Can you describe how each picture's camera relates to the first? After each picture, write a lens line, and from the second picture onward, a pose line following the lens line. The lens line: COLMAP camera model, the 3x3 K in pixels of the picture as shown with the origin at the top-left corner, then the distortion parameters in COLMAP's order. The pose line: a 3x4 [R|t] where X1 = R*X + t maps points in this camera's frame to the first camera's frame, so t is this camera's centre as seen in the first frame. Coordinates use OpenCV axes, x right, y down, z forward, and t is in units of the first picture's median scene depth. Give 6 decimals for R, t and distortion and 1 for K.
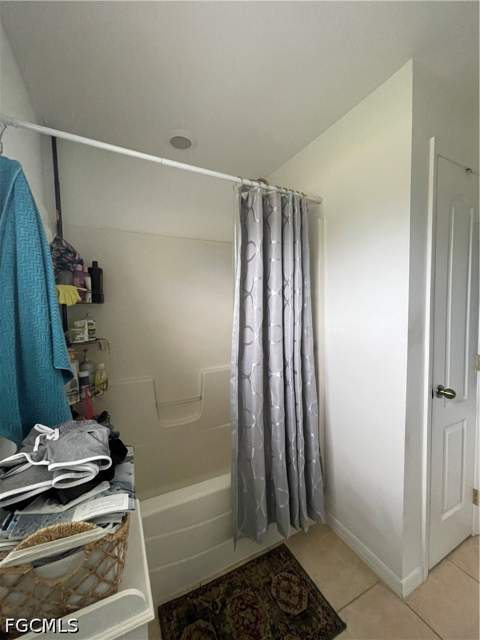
lens RADIAL K [[260.4, 0, 240.6], [0, 260.4, 318.6], [0, 0, 1]] dist [-0.001691, 0.001027]
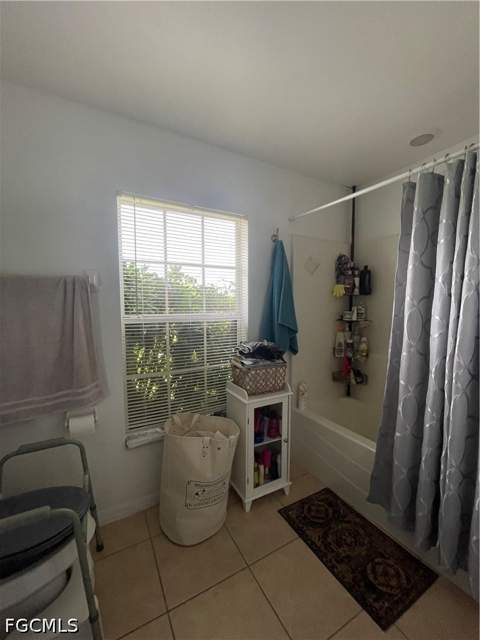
lens RADIAL K [[260.4, 0, 240.4], [0, 260.4, 319.3], [0, 0, 1]] dist [-0.001691, 0.001027]
pose [[0.054794, 0.090497, -0.994388, 0.951679], [-0.050006, 0.994883, 0.087787, -0.021613], [0.997245, 0.044915, 0.059039, 0.274227]]
